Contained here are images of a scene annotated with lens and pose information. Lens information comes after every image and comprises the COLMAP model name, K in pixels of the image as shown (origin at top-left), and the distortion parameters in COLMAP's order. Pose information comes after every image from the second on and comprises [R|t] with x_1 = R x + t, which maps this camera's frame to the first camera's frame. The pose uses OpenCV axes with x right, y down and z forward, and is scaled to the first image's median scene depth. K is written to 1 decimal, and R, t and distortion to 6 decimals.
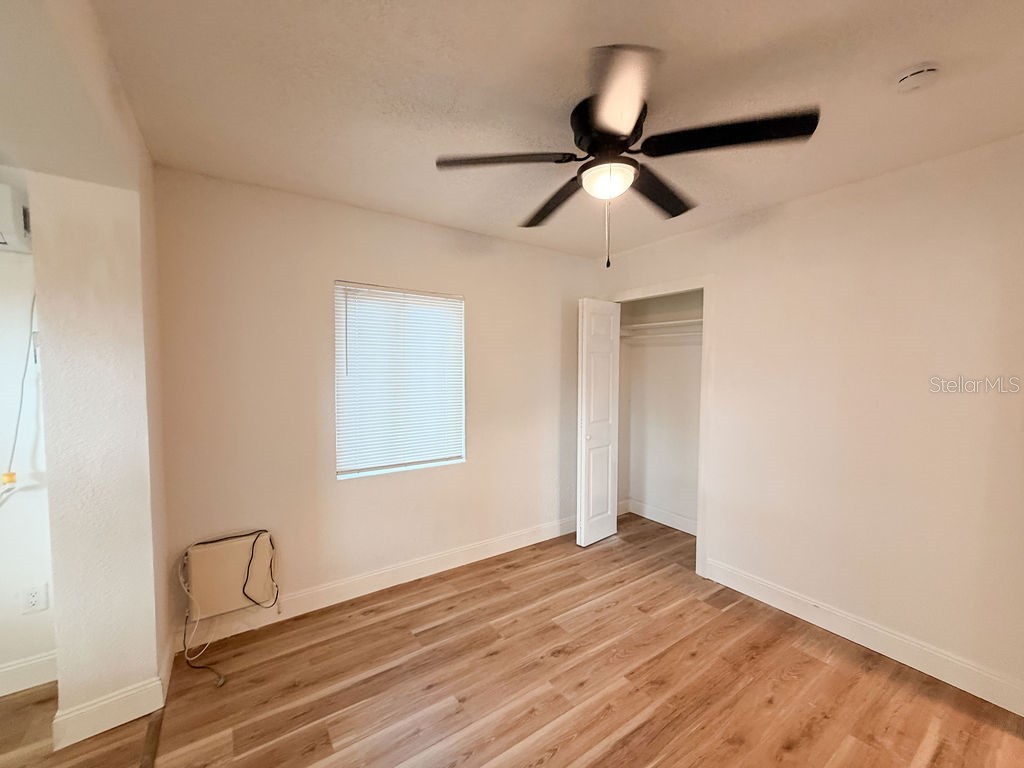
lens RADIAL K [[409.3, 0, 509.9], [0, 409.3, 384.0], [0, 0, 1]] dist [-0.000326, 0.000797]
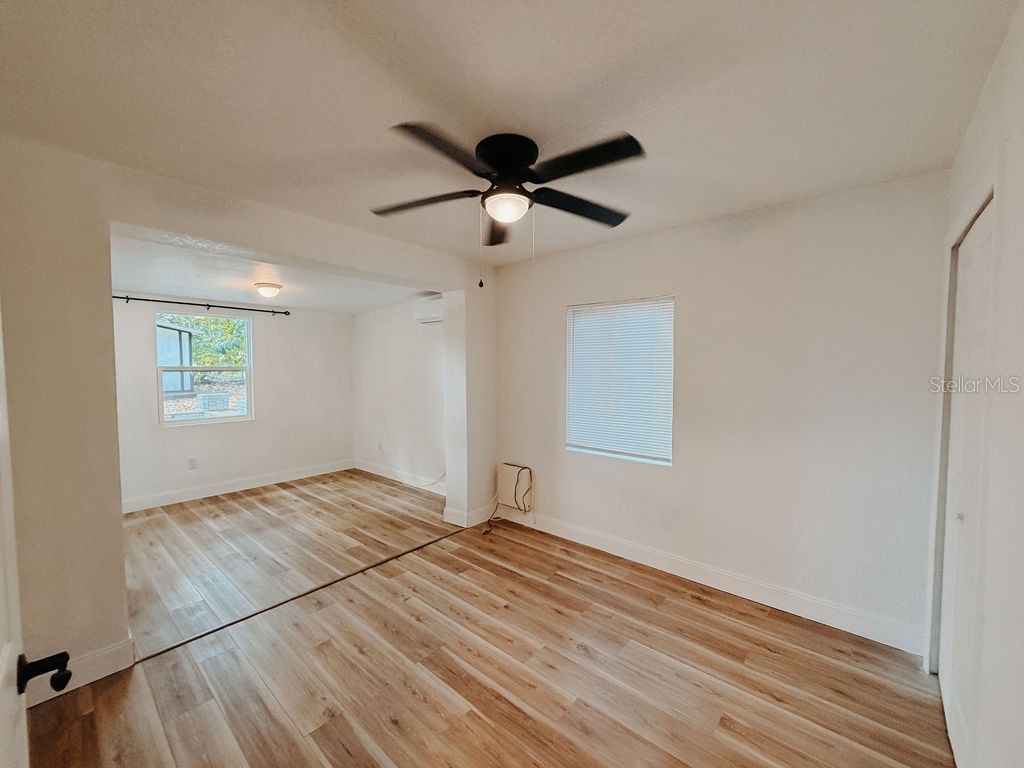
lens RADIAL K [[409.3, 0, 509.1], [0, 409.3, 384.3], [0, 0, 1]] dist [-0.000326, 0.000797]
pose [[0.248989, 0.034867, -0.967878, 0.915378], [-0.042499, 0.998783, 0.025047, -0.013752], [0.967573, 0.034897, 0.250168, 0.482359]]
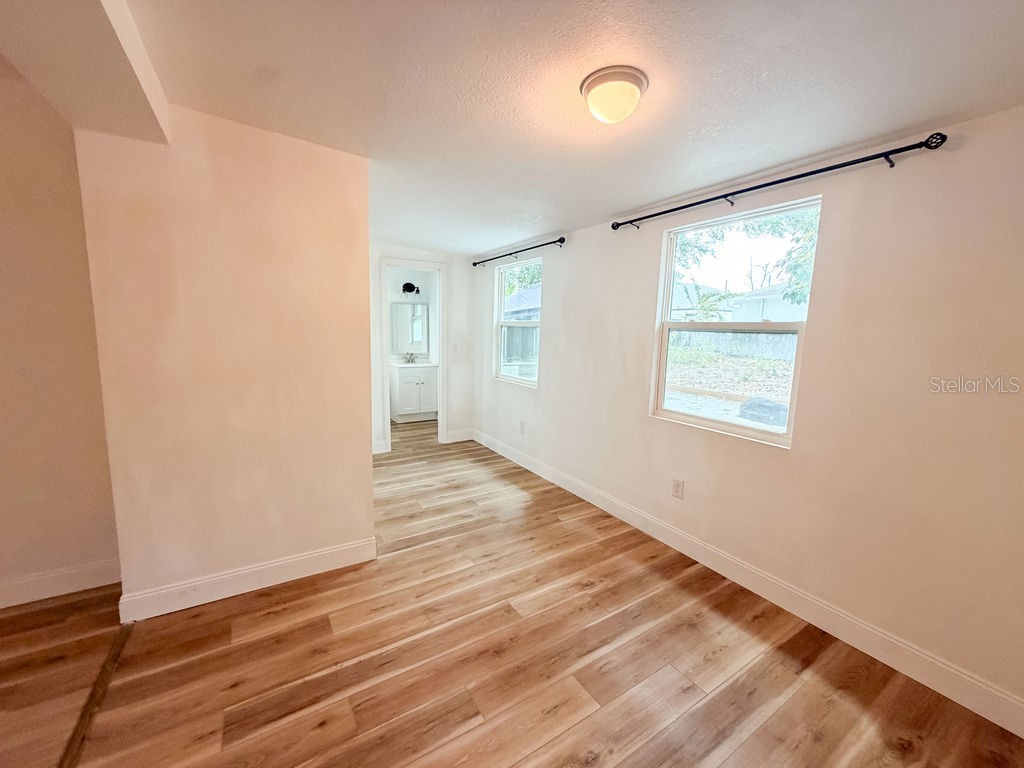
lens RADIAL K [[409.3, 0, 510.8], [0, 409.3, 387.5], [0, 0, 1]] dist [-0.000326, 0.000797]
pose [[-0.998085, -0.040442, 0.046813, -0.865779], [-0.030787, 0.981078, 0.191148, -0.007851], [-0.053657, 0.189340, -0.980444, 0.617332]]
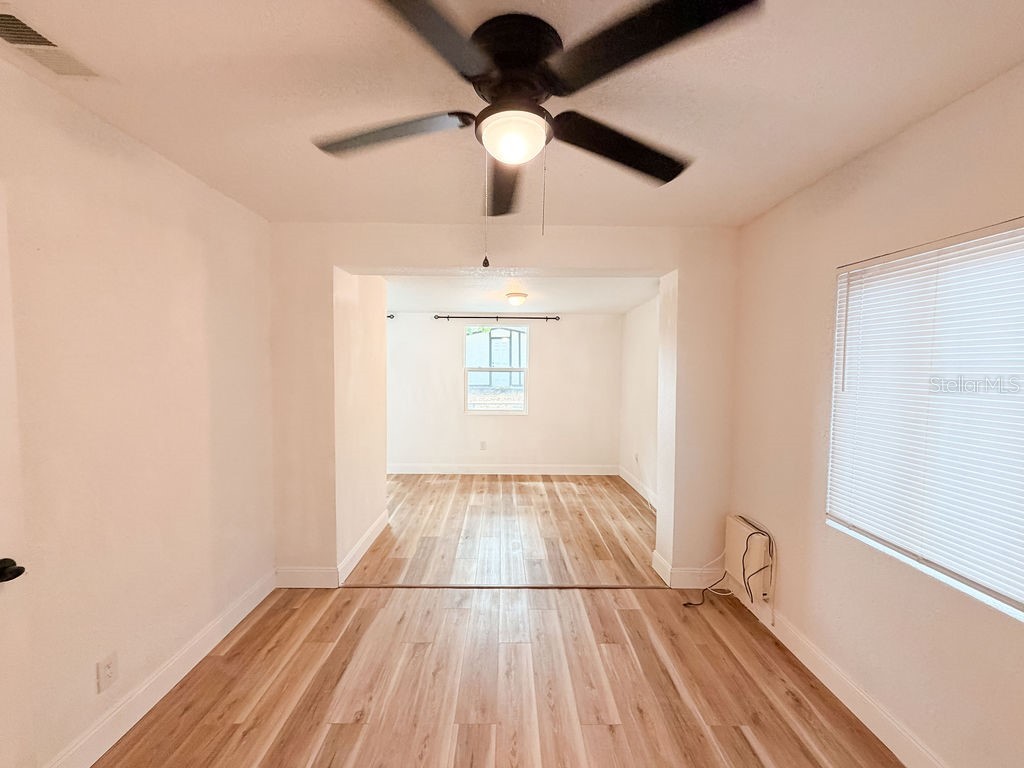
lens RADIAL K [[409.3, 0, 509.3], [0, 409.3, 384.8], [0, 0, 1]] dist [-0.000326, 0.000797]
pose [[-0.558049, 0.028954, -0.829302, 0.592786], [-0.050490, 0.996355, 0.068762, -0.056562], [0.828270, 0.080244, -0.554553, 0.962499]]
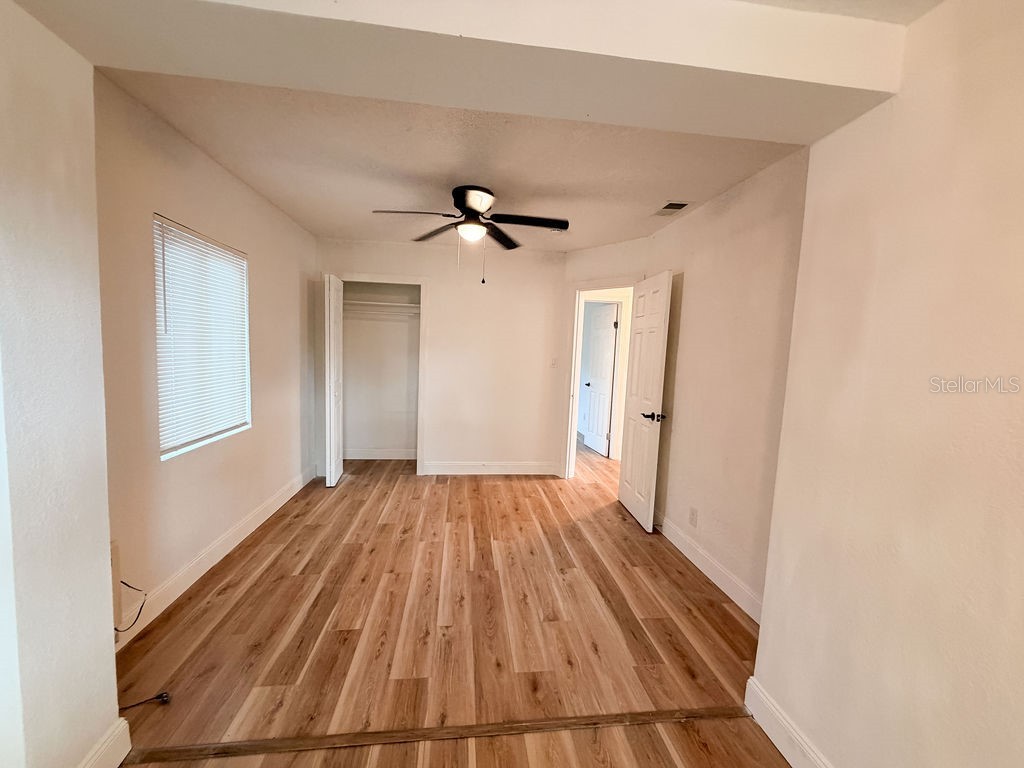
lens RADIAL K [[409.3, 0, 508.4], [0, 409.3, 384.9], [0, 0, 1]] dist [-0.000326, 0.000797]
pose [[0.467401, -0.066333, 0.881554, -0.855647], [0.002621, 0.997281, 0.073651, 0.024555], [-0.884042, -0.032114, 0.466303, 0.009310]]
